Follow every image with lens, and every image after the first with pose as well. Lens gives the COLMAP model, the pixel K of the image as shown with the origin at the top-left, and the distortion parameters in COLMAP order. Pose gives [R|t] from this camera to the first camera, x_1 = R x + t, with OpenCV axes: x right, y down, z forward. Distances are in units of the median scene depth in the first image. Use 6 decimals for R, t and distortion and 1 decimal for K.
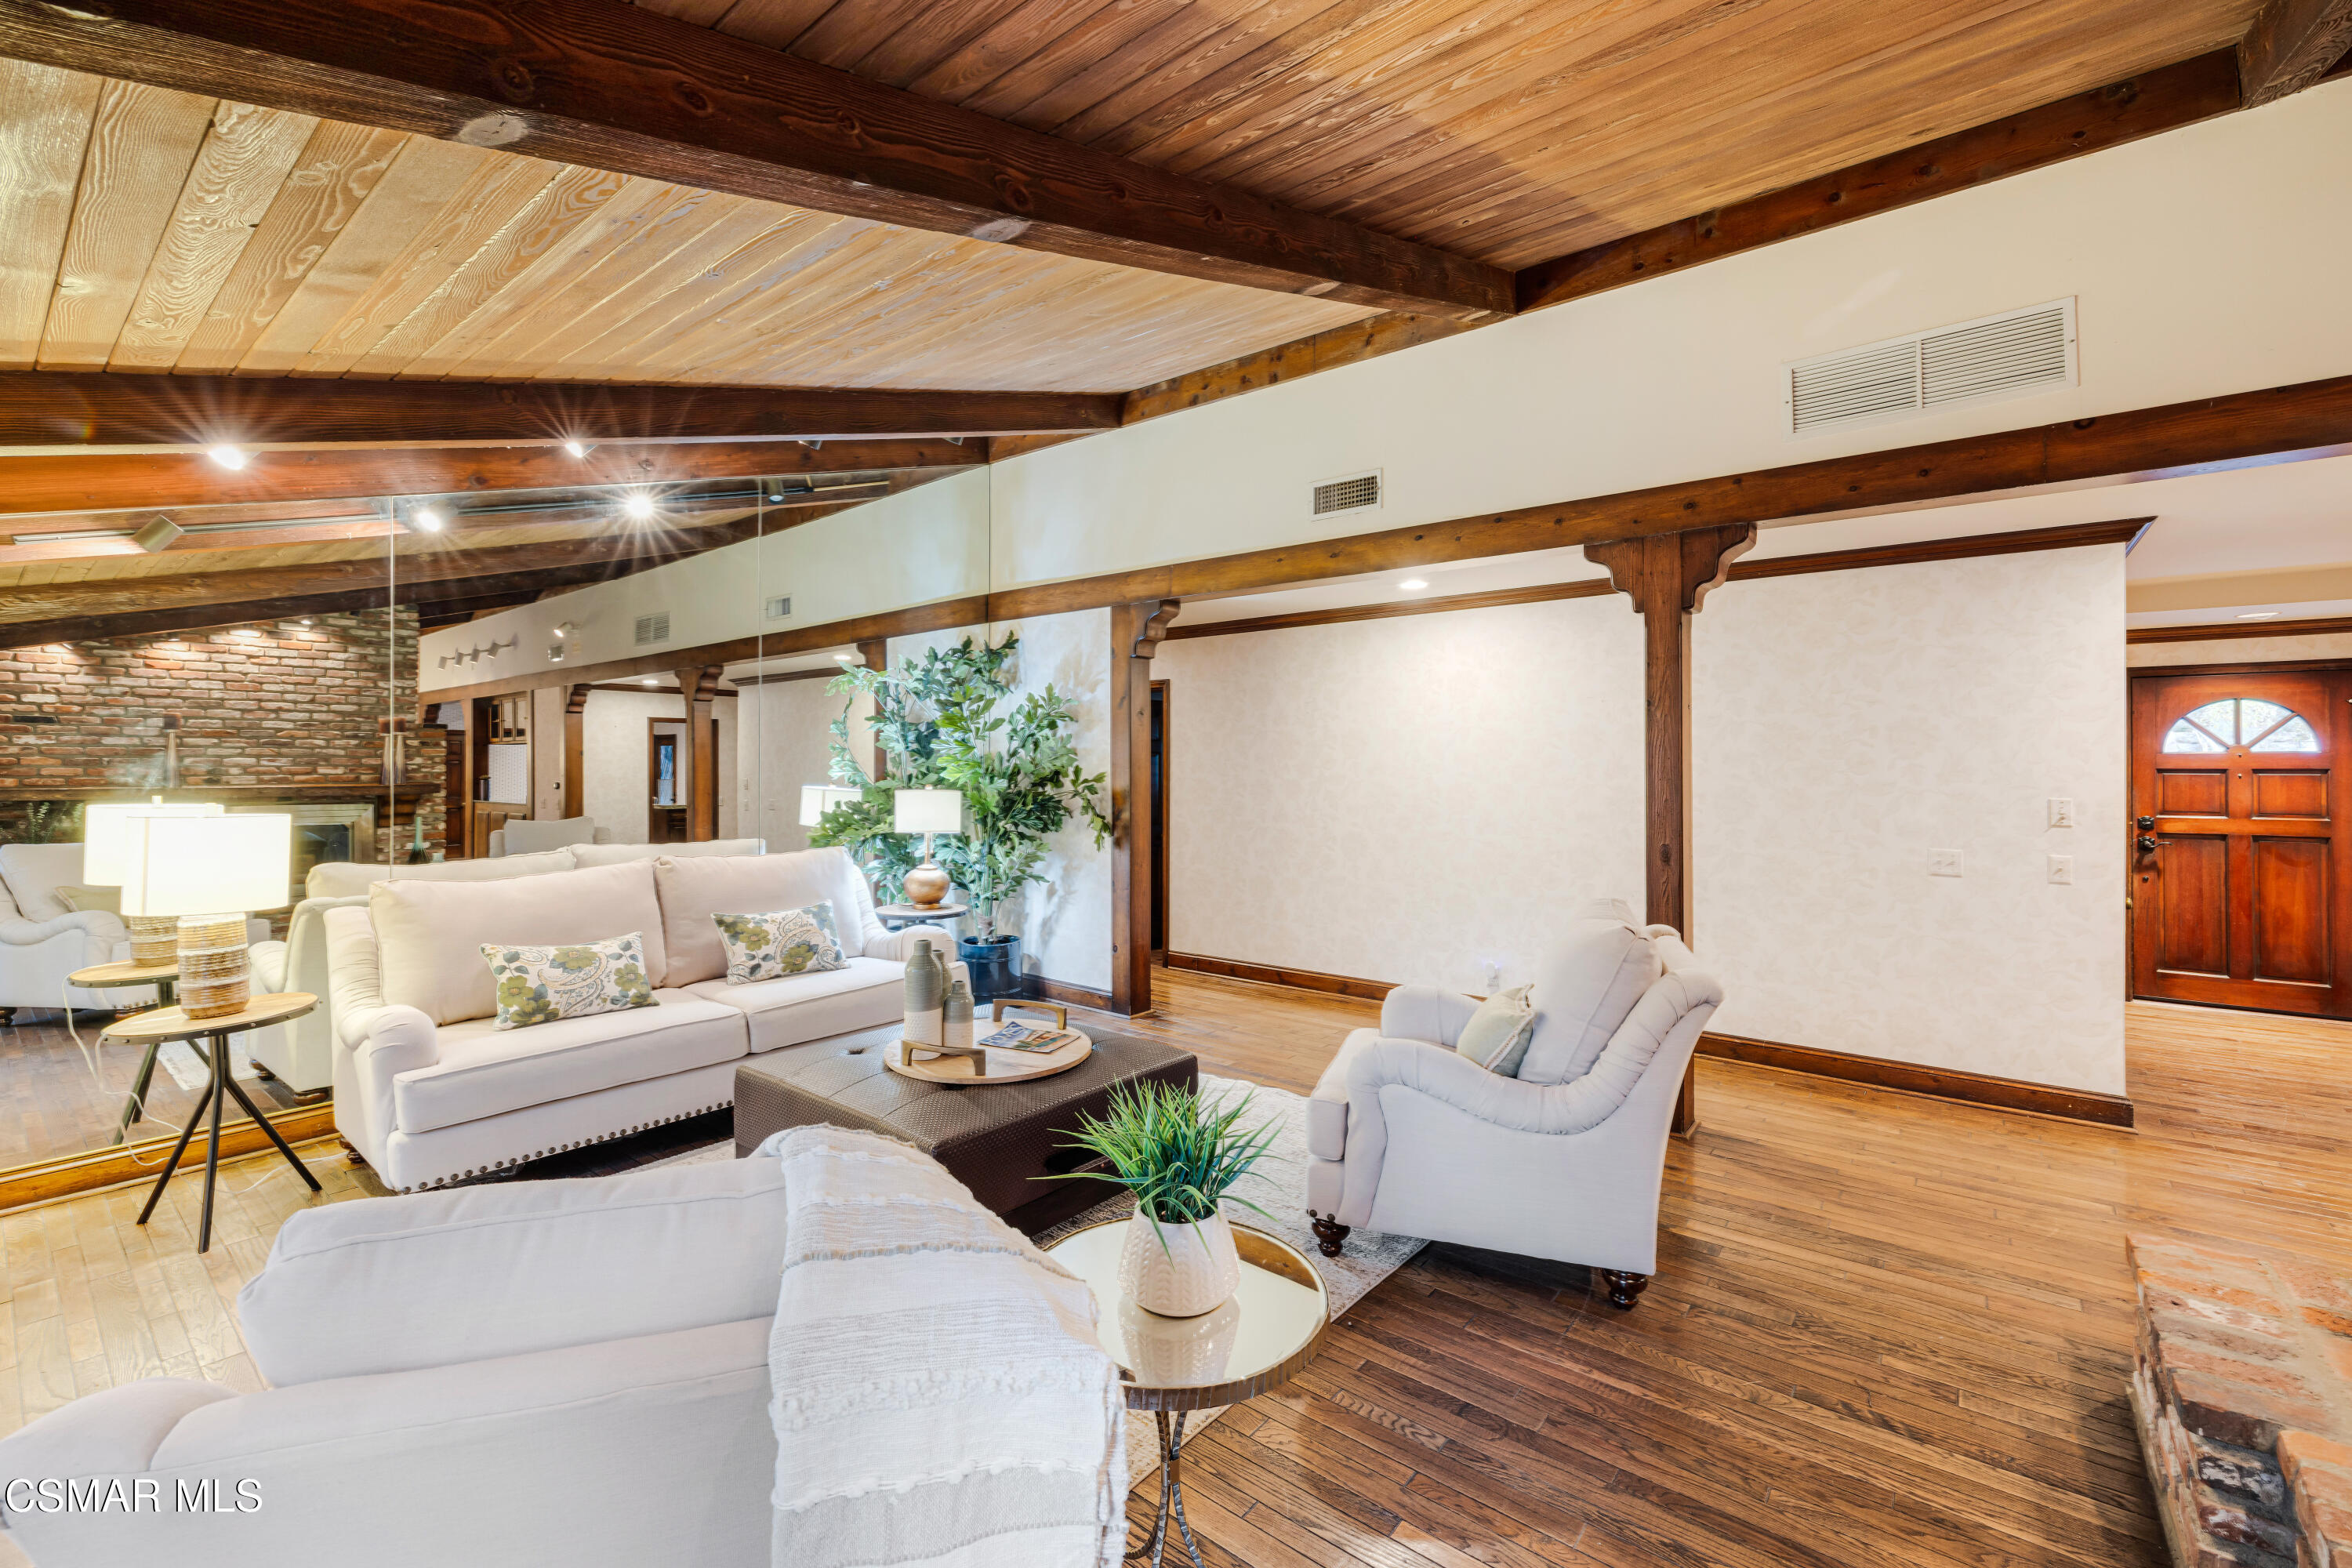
lens RADIAL K [[987.4, 0, 1163.6], [0, 987.4, 765.6], [0, 0, 1]] dist [0.000188, 0.000246]
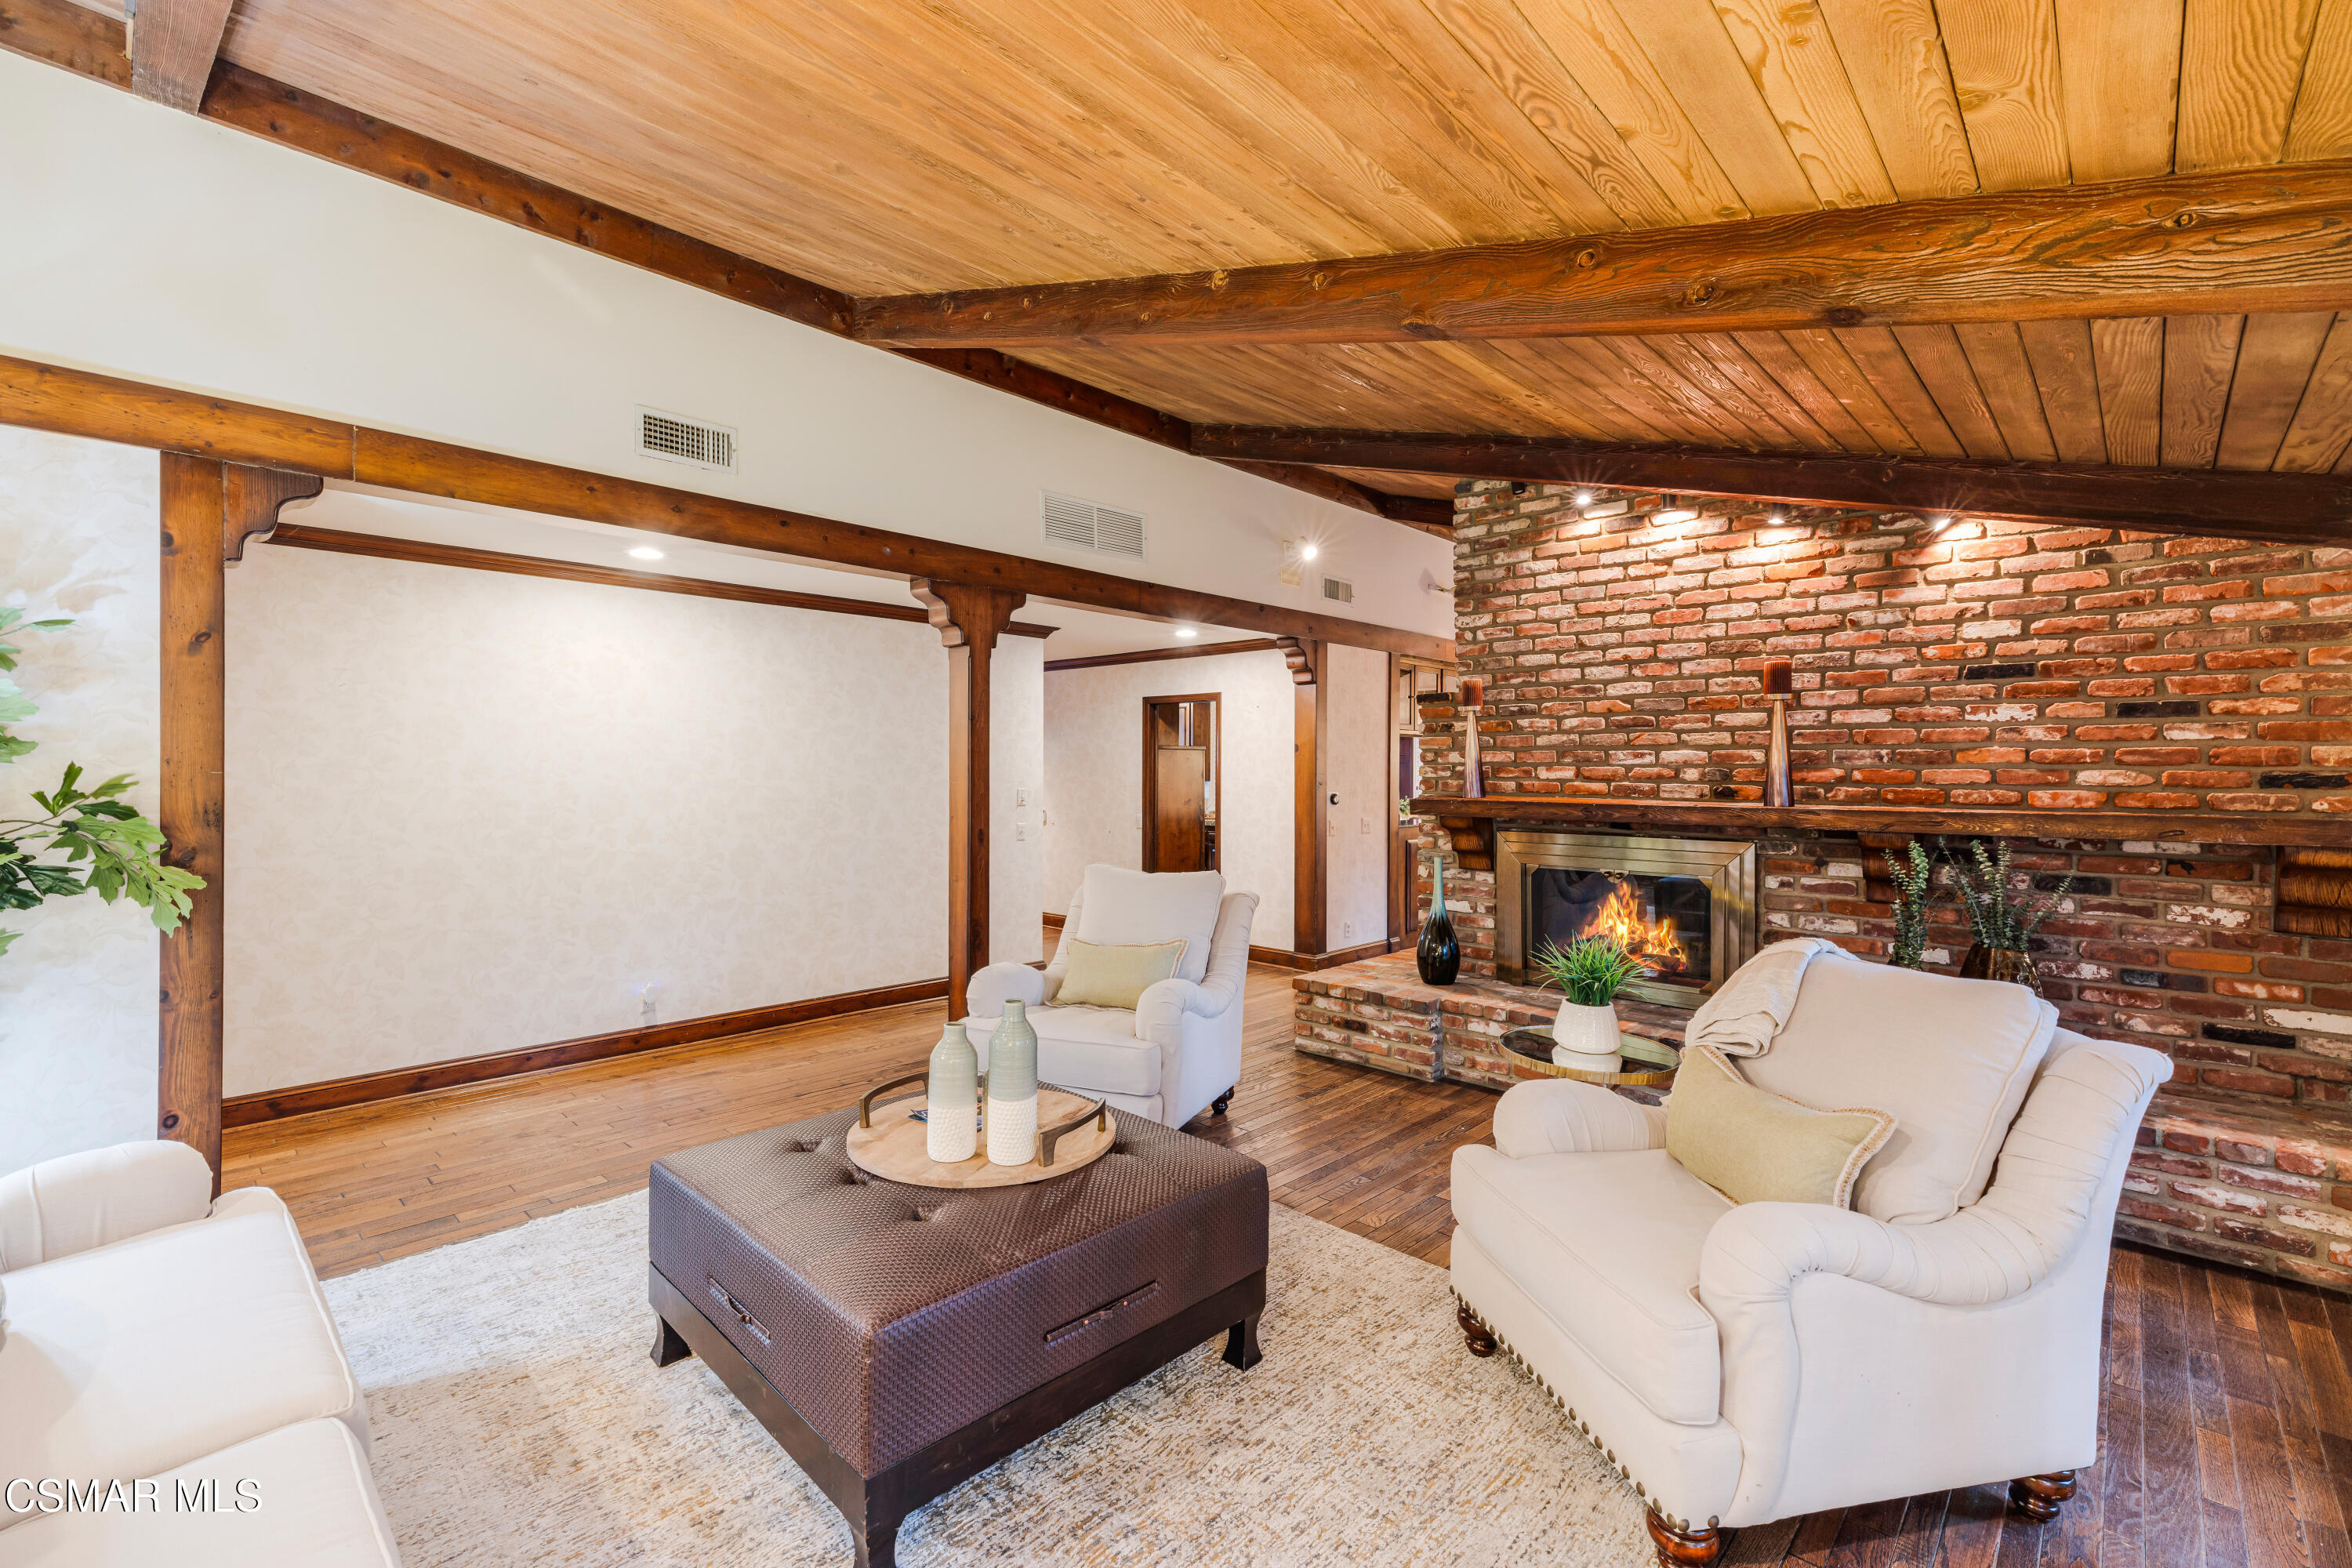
lens RADIAL K [[1007.6, 0, 1185.7], [0, 1007.6, 770.4], [0, 0, 1]] dist [0.000727, 0.000177]
pose [[0.076916, -0.001306, 0.997037, -0.732521], [-0.005222, 0.999985, 0.001713, -0.000466], [-0.997024, -0.005339, 0.076908, 0.600272]]
